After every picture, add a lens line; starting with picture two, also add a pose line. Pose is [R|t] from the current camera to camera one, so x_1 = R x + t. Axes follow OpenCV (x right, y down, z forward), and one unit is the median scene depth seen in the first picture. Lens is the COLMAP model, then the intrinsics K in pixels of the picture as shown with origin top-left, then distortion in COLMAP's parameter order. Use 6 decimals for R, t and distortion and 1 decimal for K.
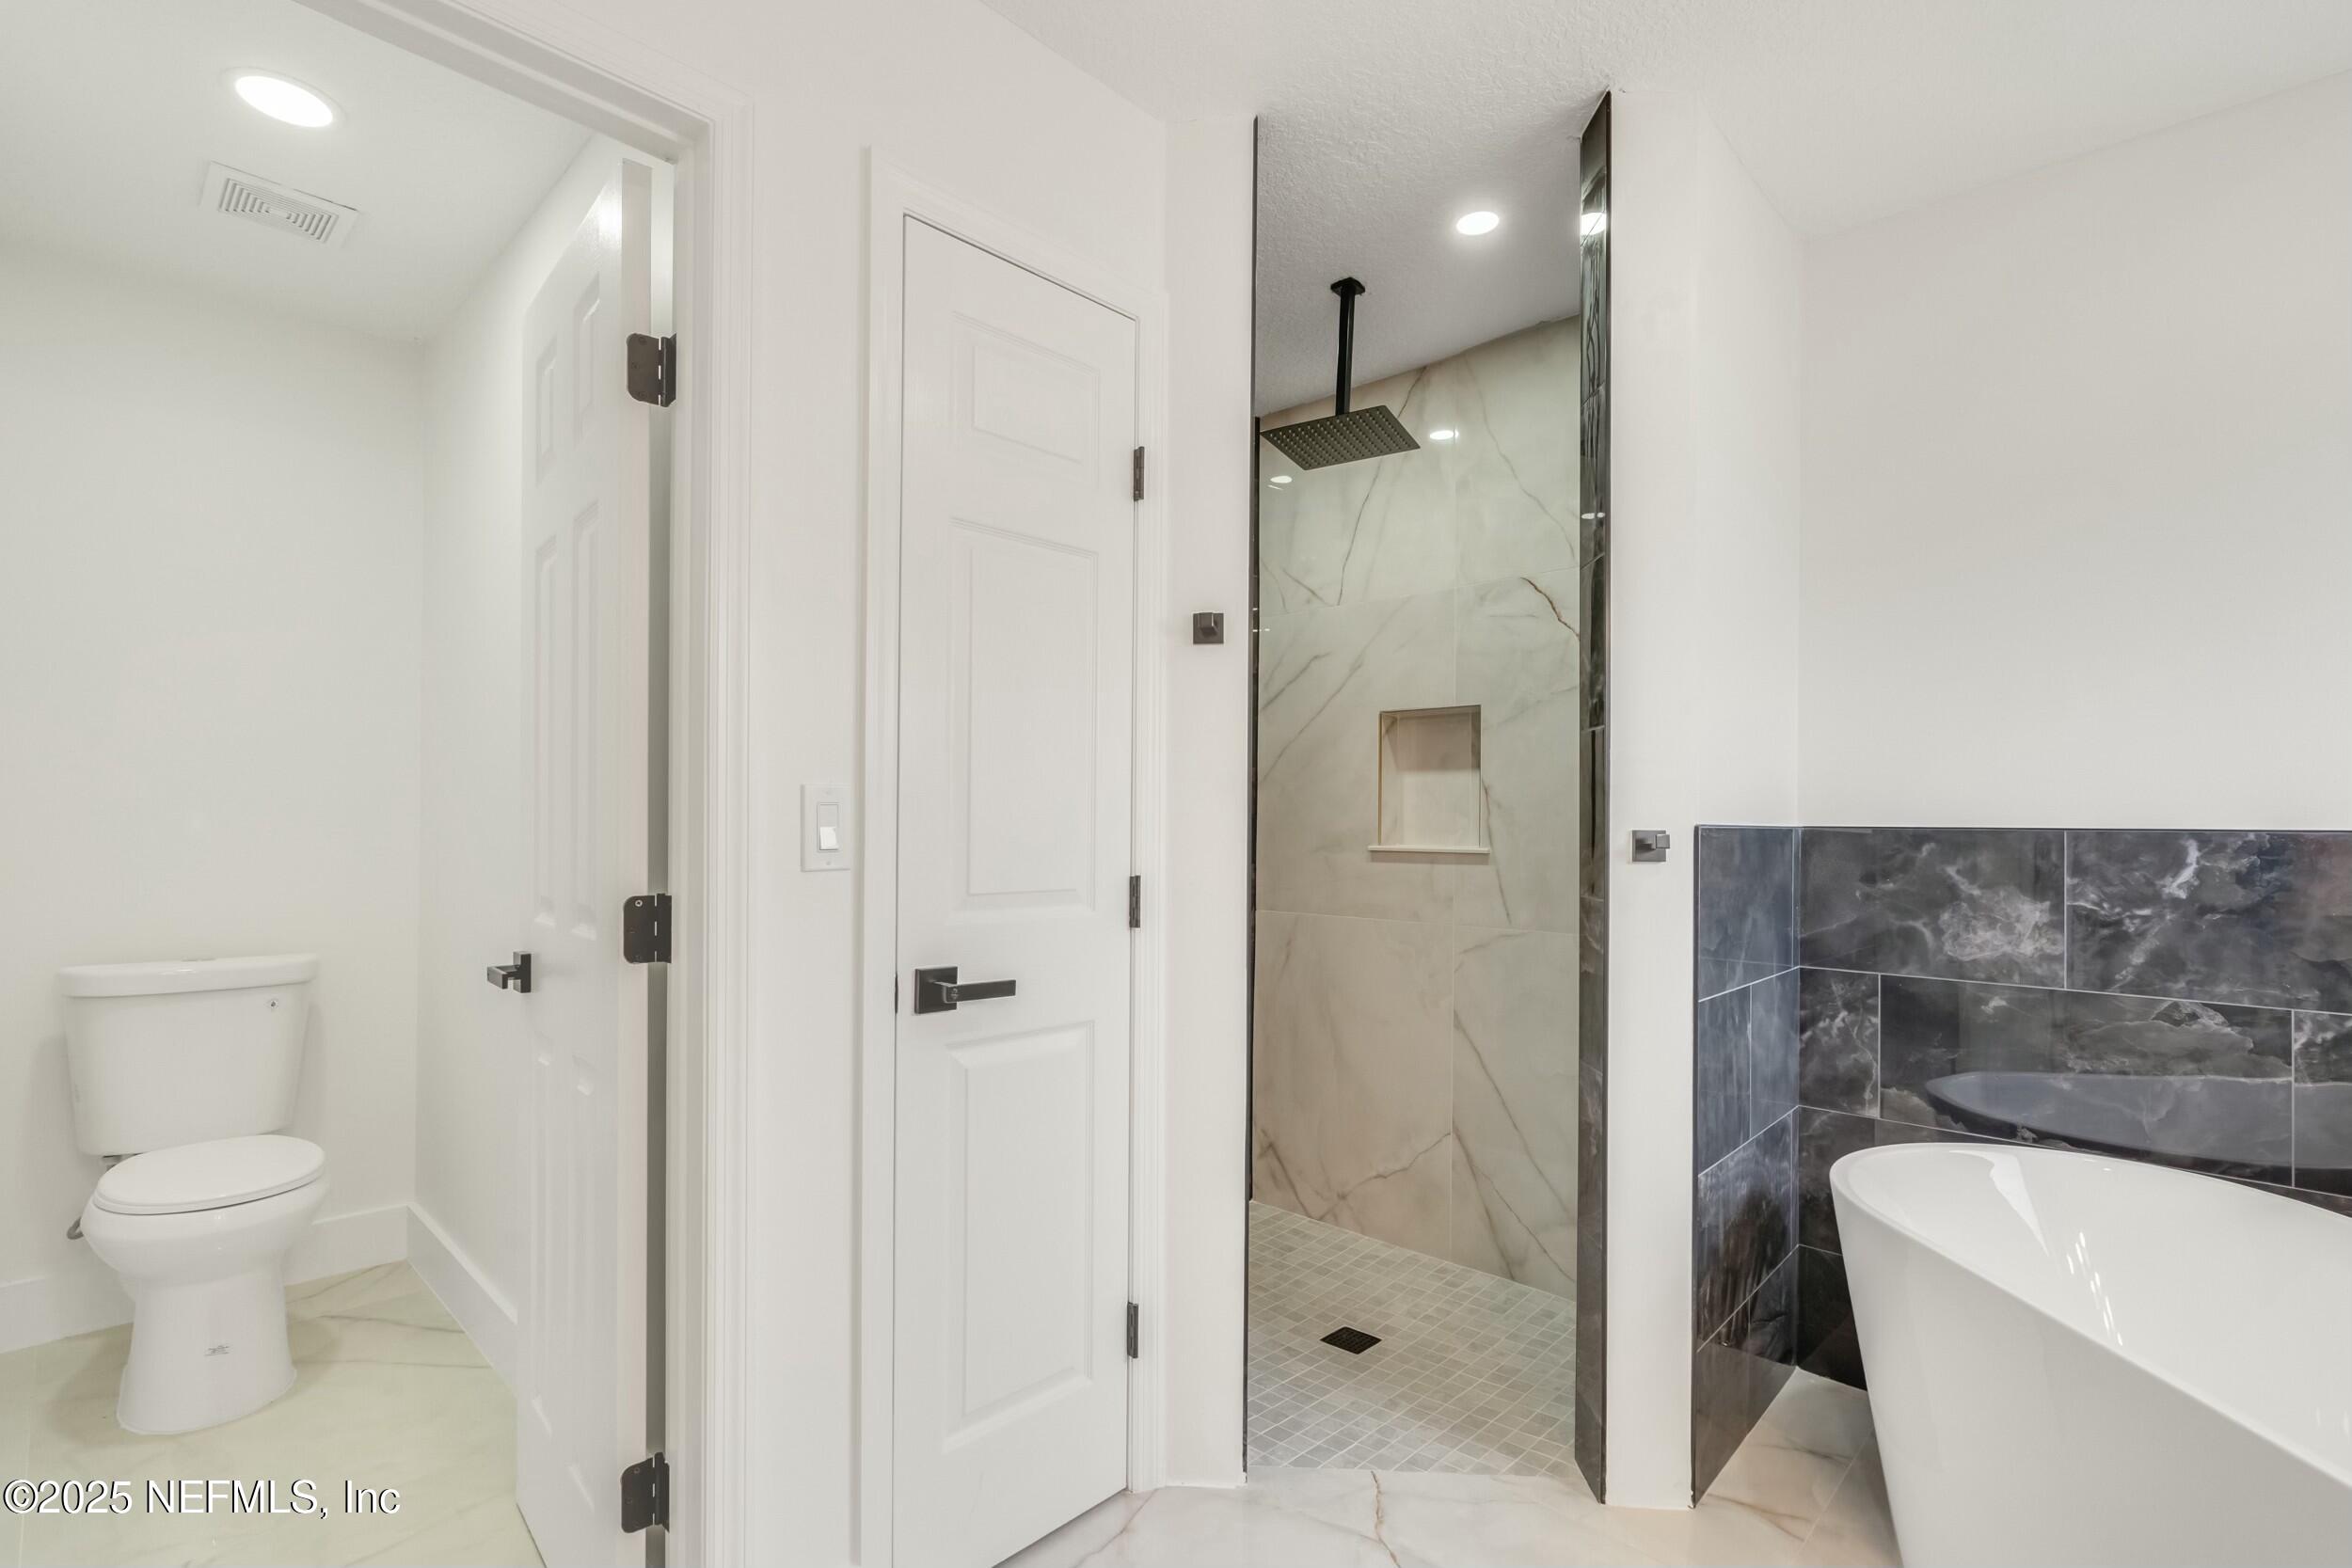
lens RADIAL K [[1079.2, 0, 1174.6], [0, 1079.2, 798.9], [0, 0, 1]] dist [-0.003558, -0.000916]
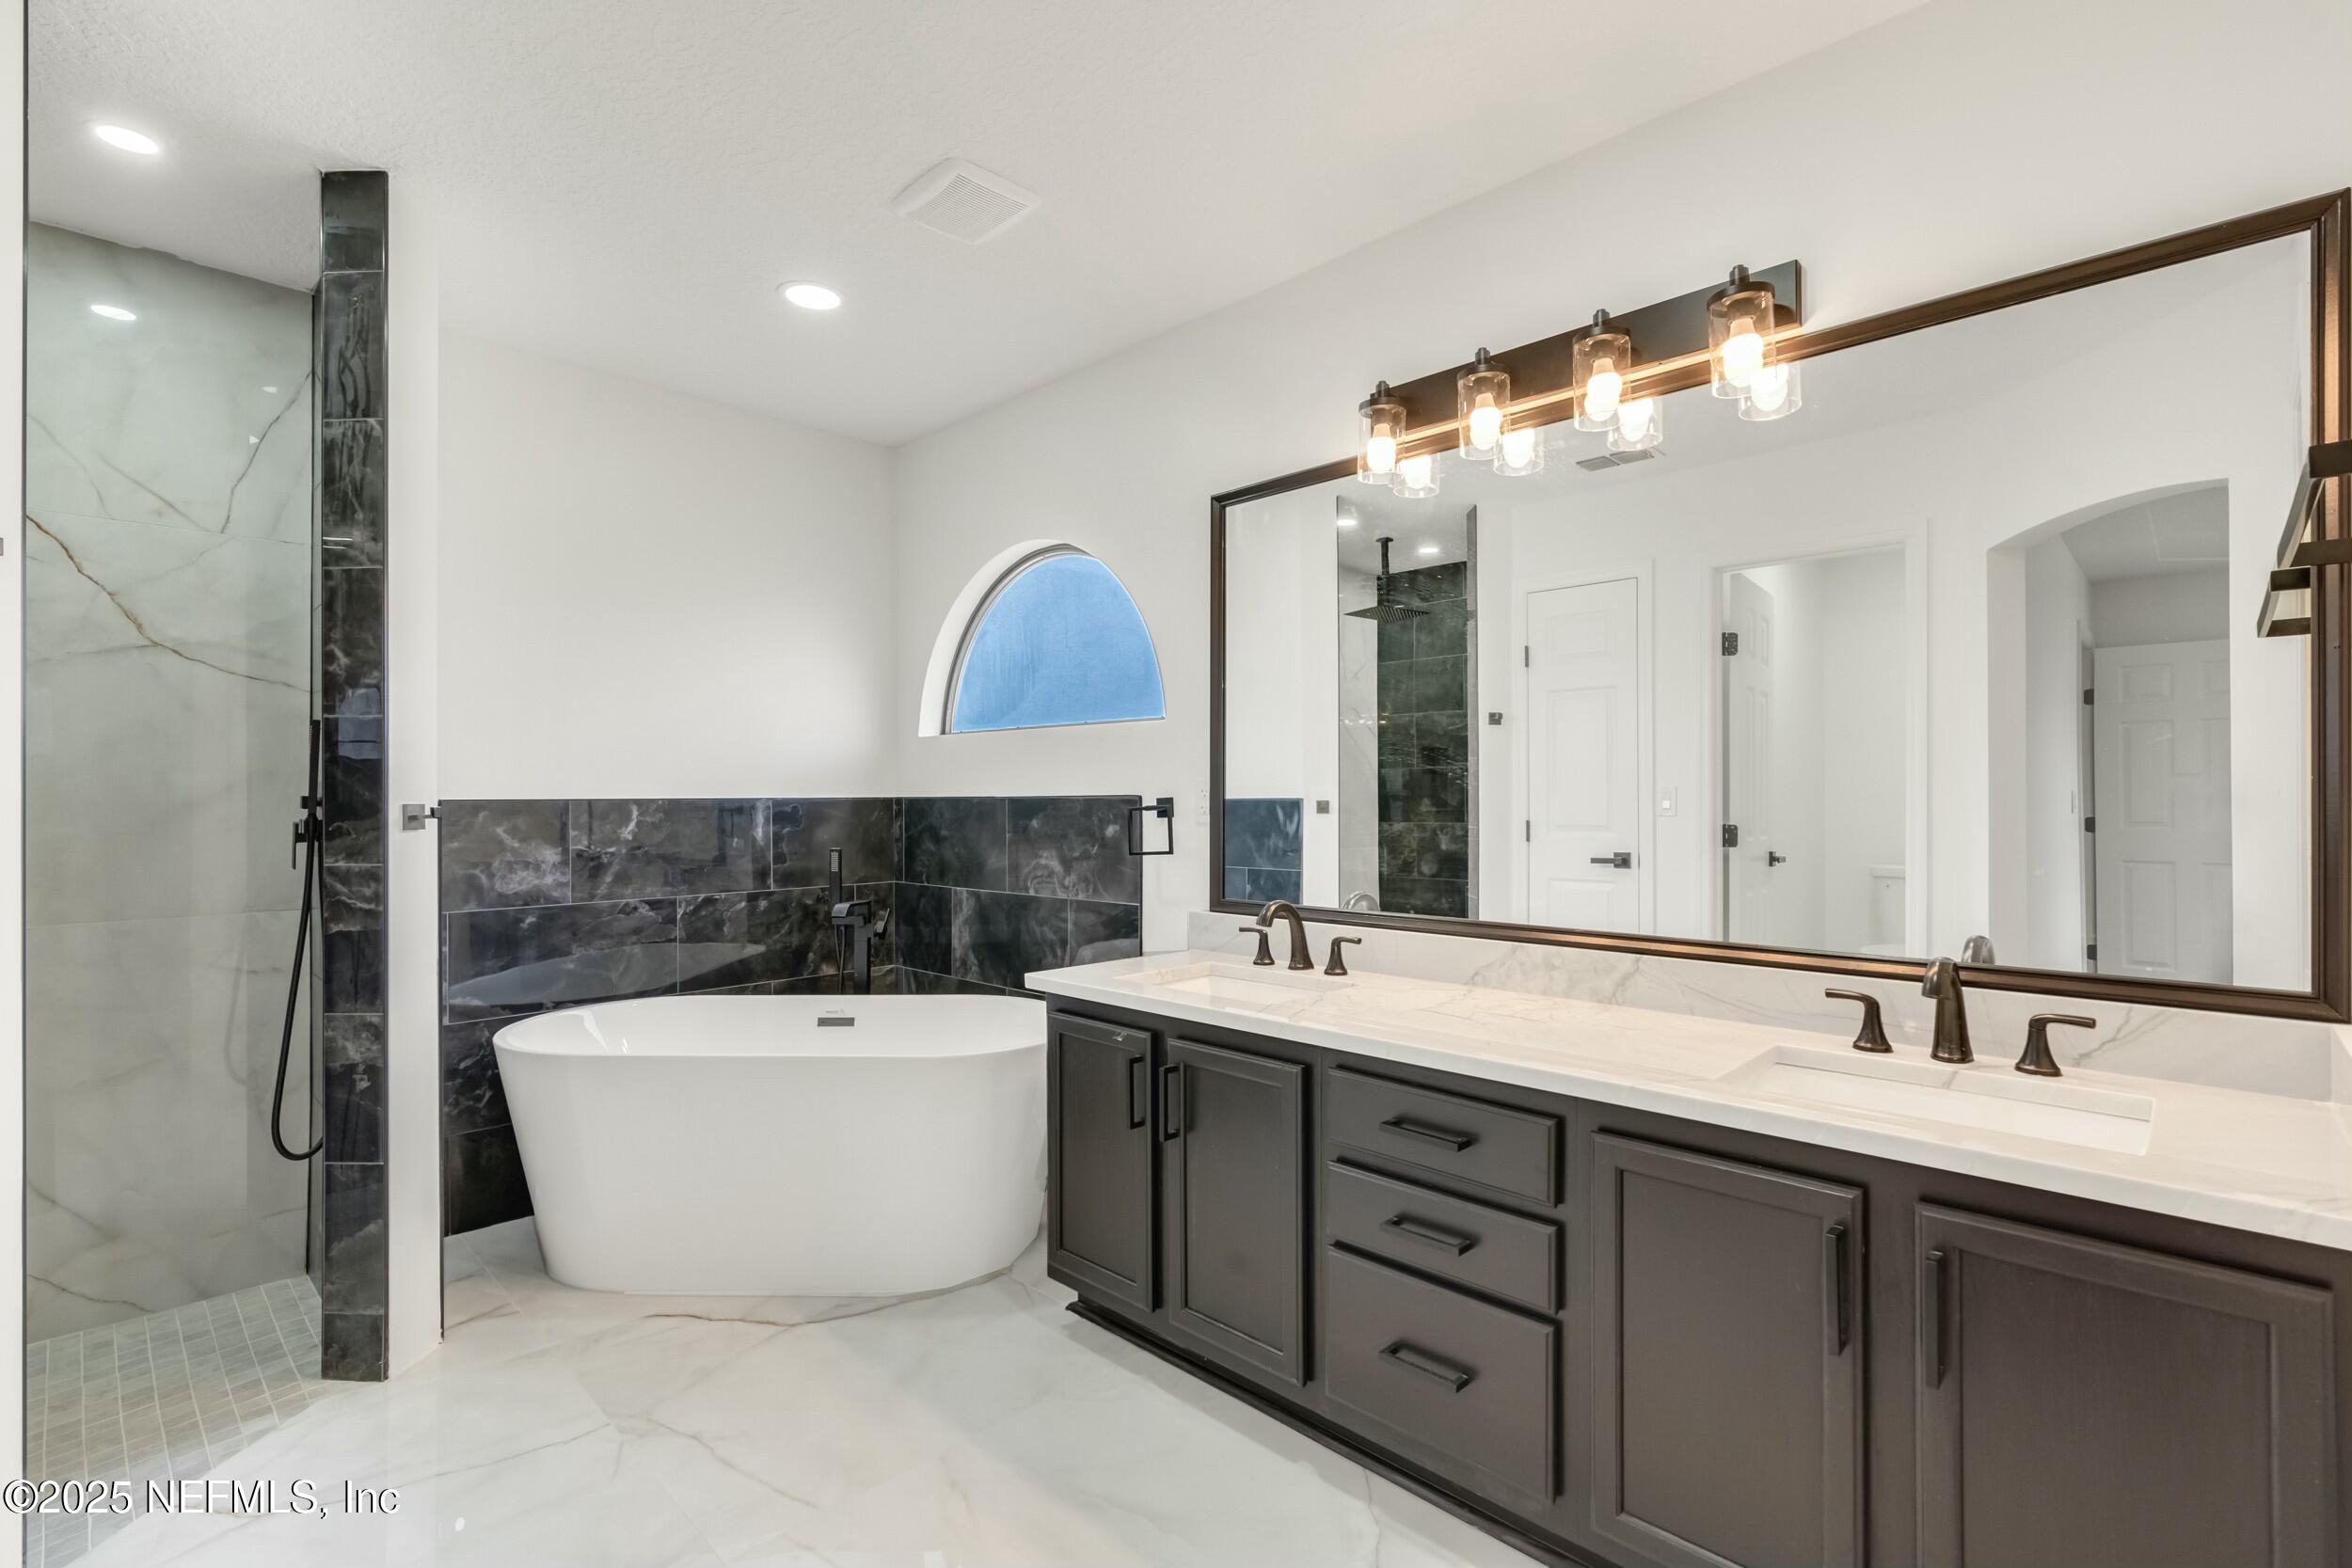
lens RADIAL K [[1079.2, 0, 1166.5], [0, 1079.2, 784.1], [0, 0, 1]] dist [-0.003558, -0.000916]
pose [[0.012022, 0.002969, 0.999923, -0.714961], [-0.012849, 0.999913, -0.002815, -0.000698], [-0.999845, -0.012814, 0.012059, 0.135682]]
